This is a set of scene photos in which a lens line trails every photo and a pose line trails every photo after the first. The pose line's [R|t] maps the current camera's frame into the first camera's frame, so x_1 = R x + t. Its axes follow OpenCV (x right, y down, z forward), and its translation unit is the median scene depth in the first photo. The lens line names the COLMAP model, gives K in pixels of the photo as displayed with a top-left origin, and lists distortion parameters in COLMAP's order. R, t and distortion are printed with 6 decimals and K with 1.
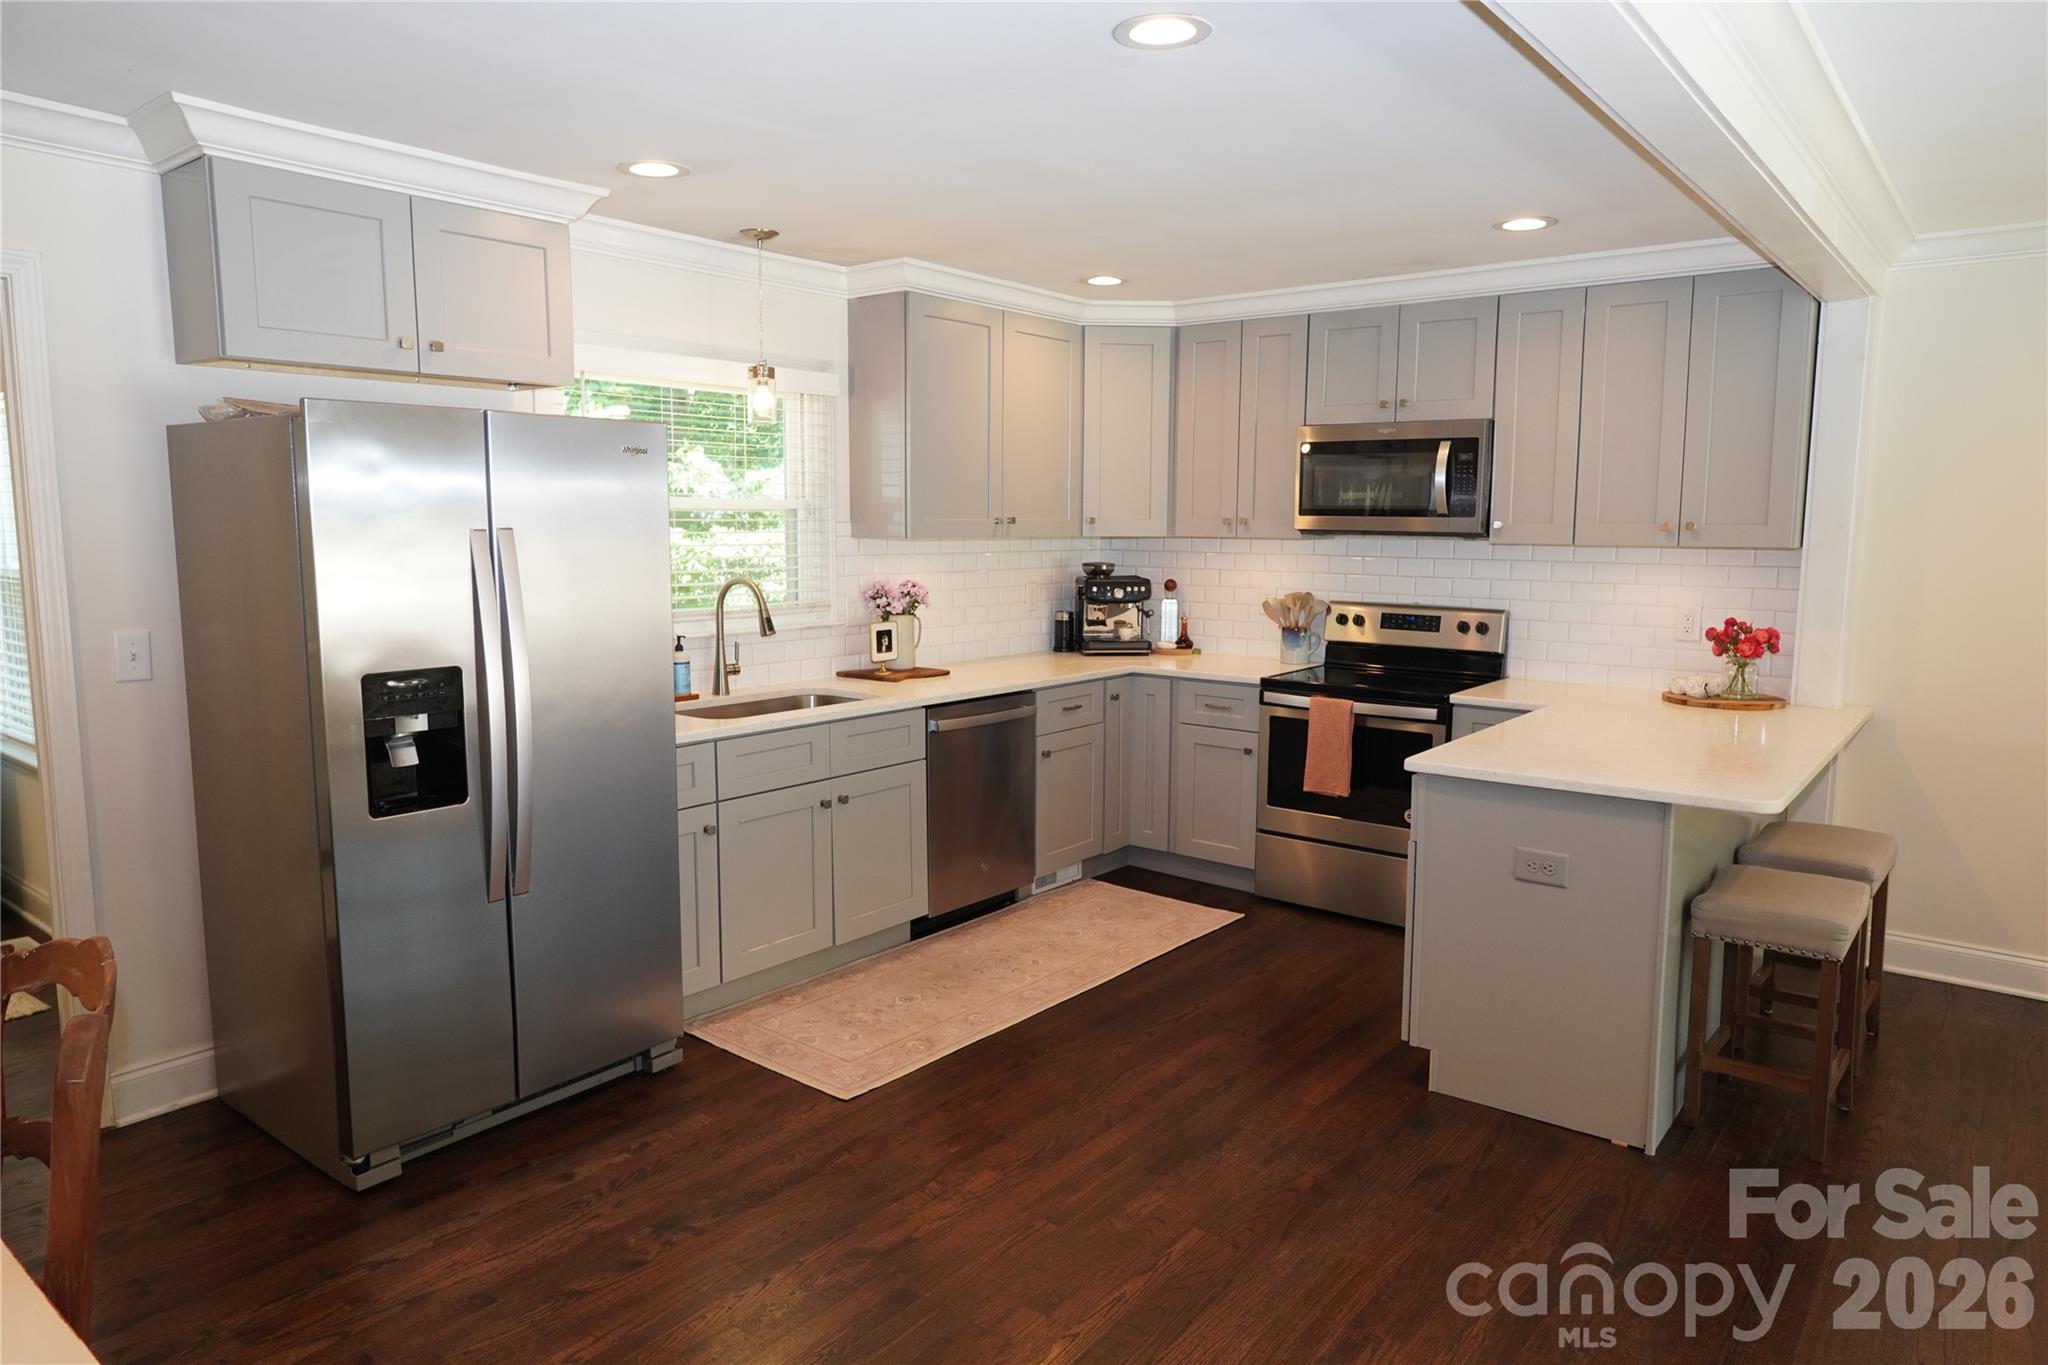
lens RADIAL K [[1295.7, 0, 1020.3], [0, 1295.7, 676.2], [0, 0, 1]] dist [-0.000710, 0.000386]
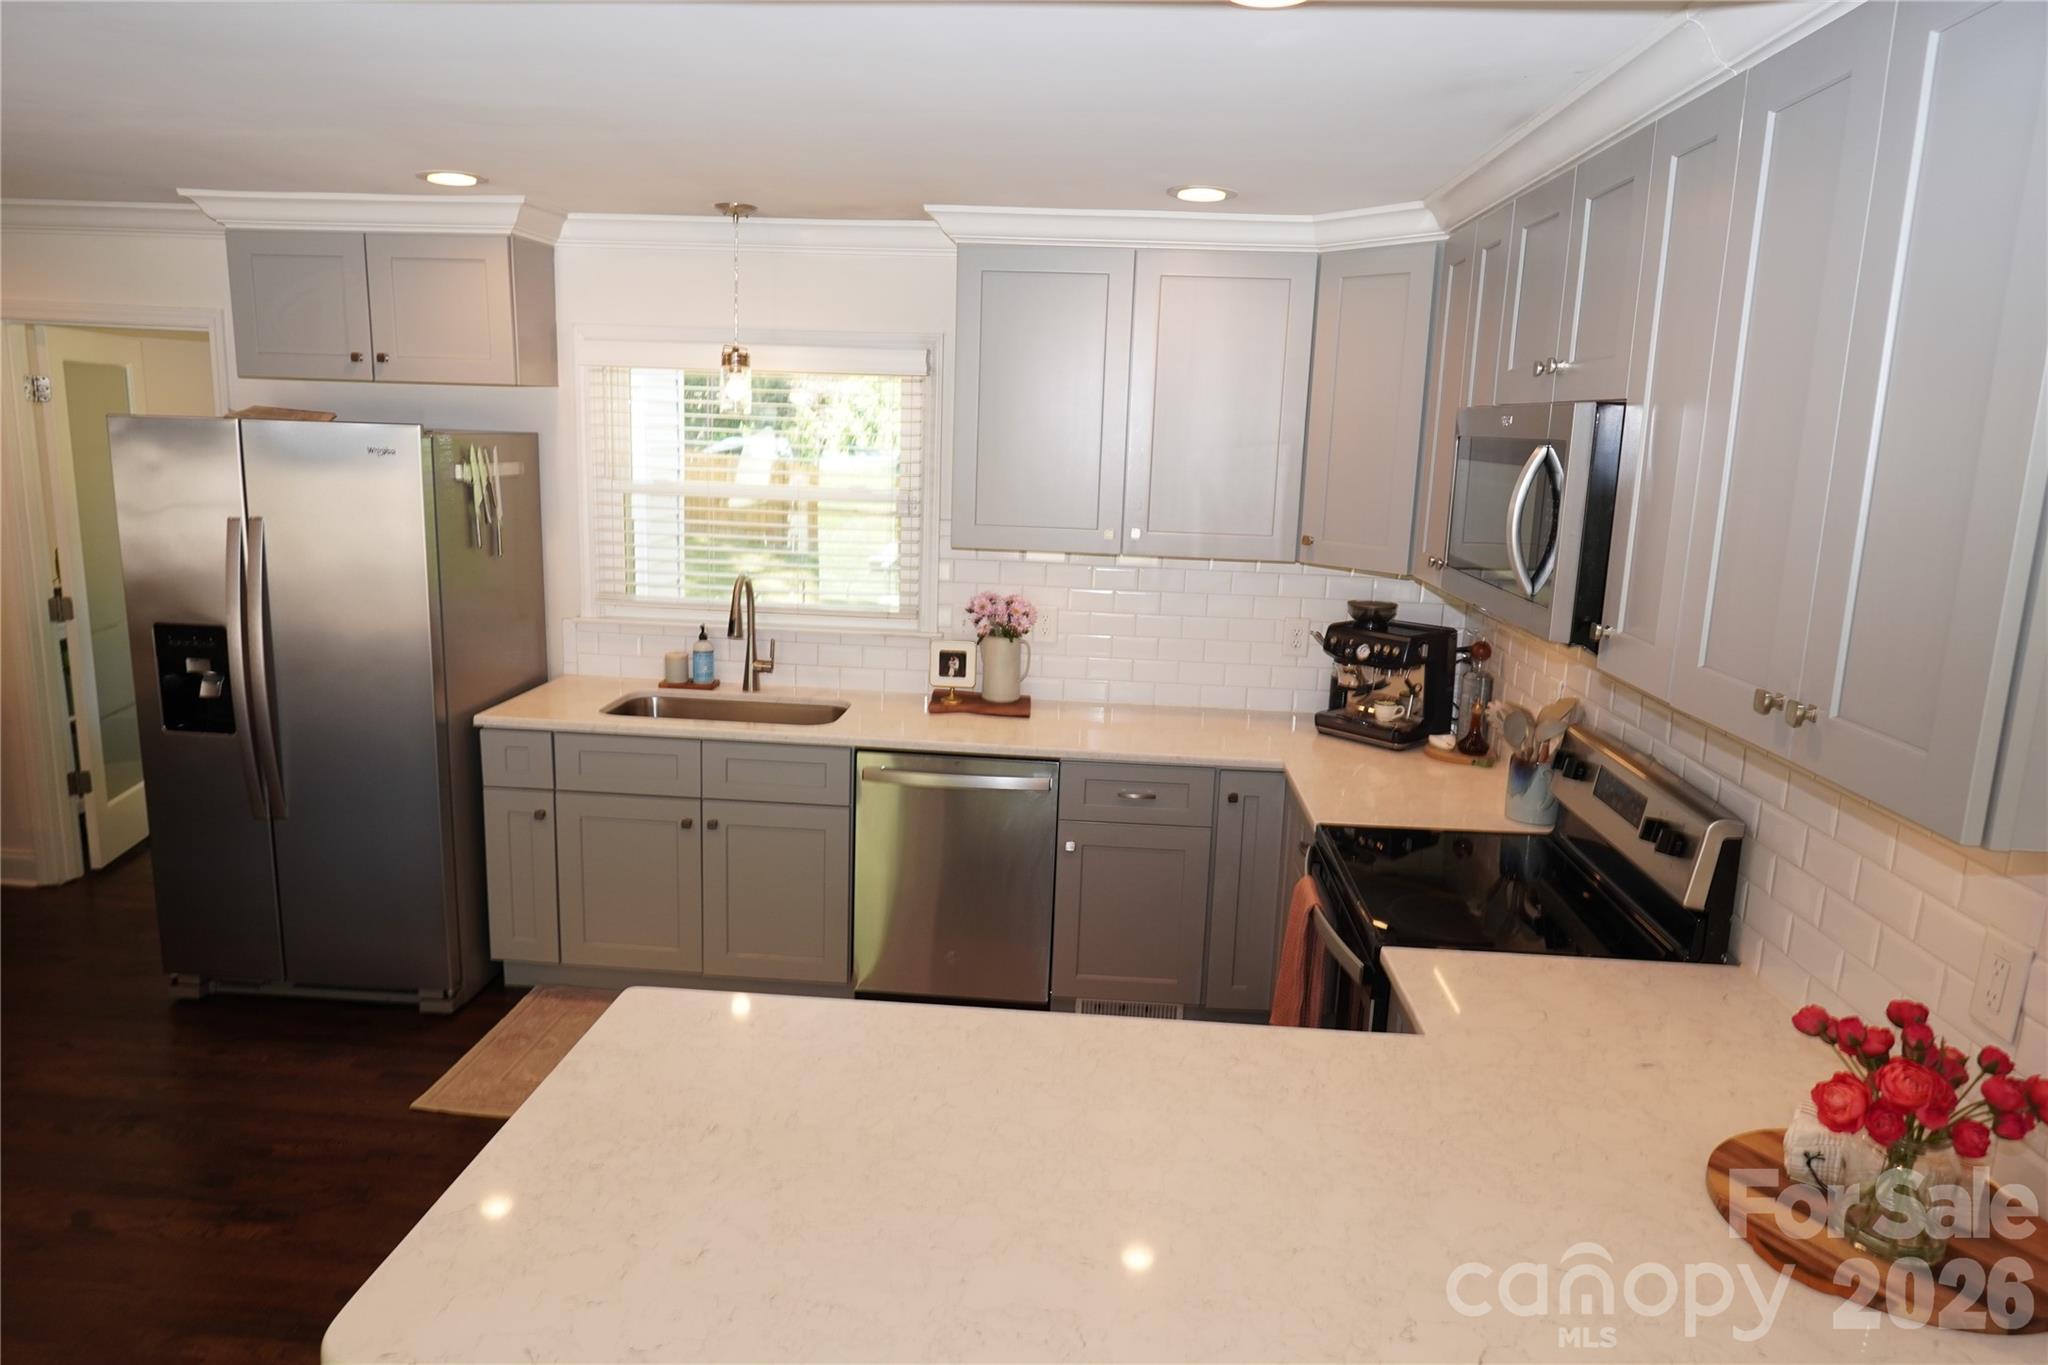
lens RADIAL K [[1295.7, 0, 1024.8], [0, 1295.7, 681.1], [0, 0, 1]] dist [-0.000710, 0.000386]
pose [[0.572717, 0.173829, -0.801111, 0.666294], [-0.132778, 0.984025, 0.118595, -0.135341], [0.808929, 0.038449, 0.586648, 0.589272]]
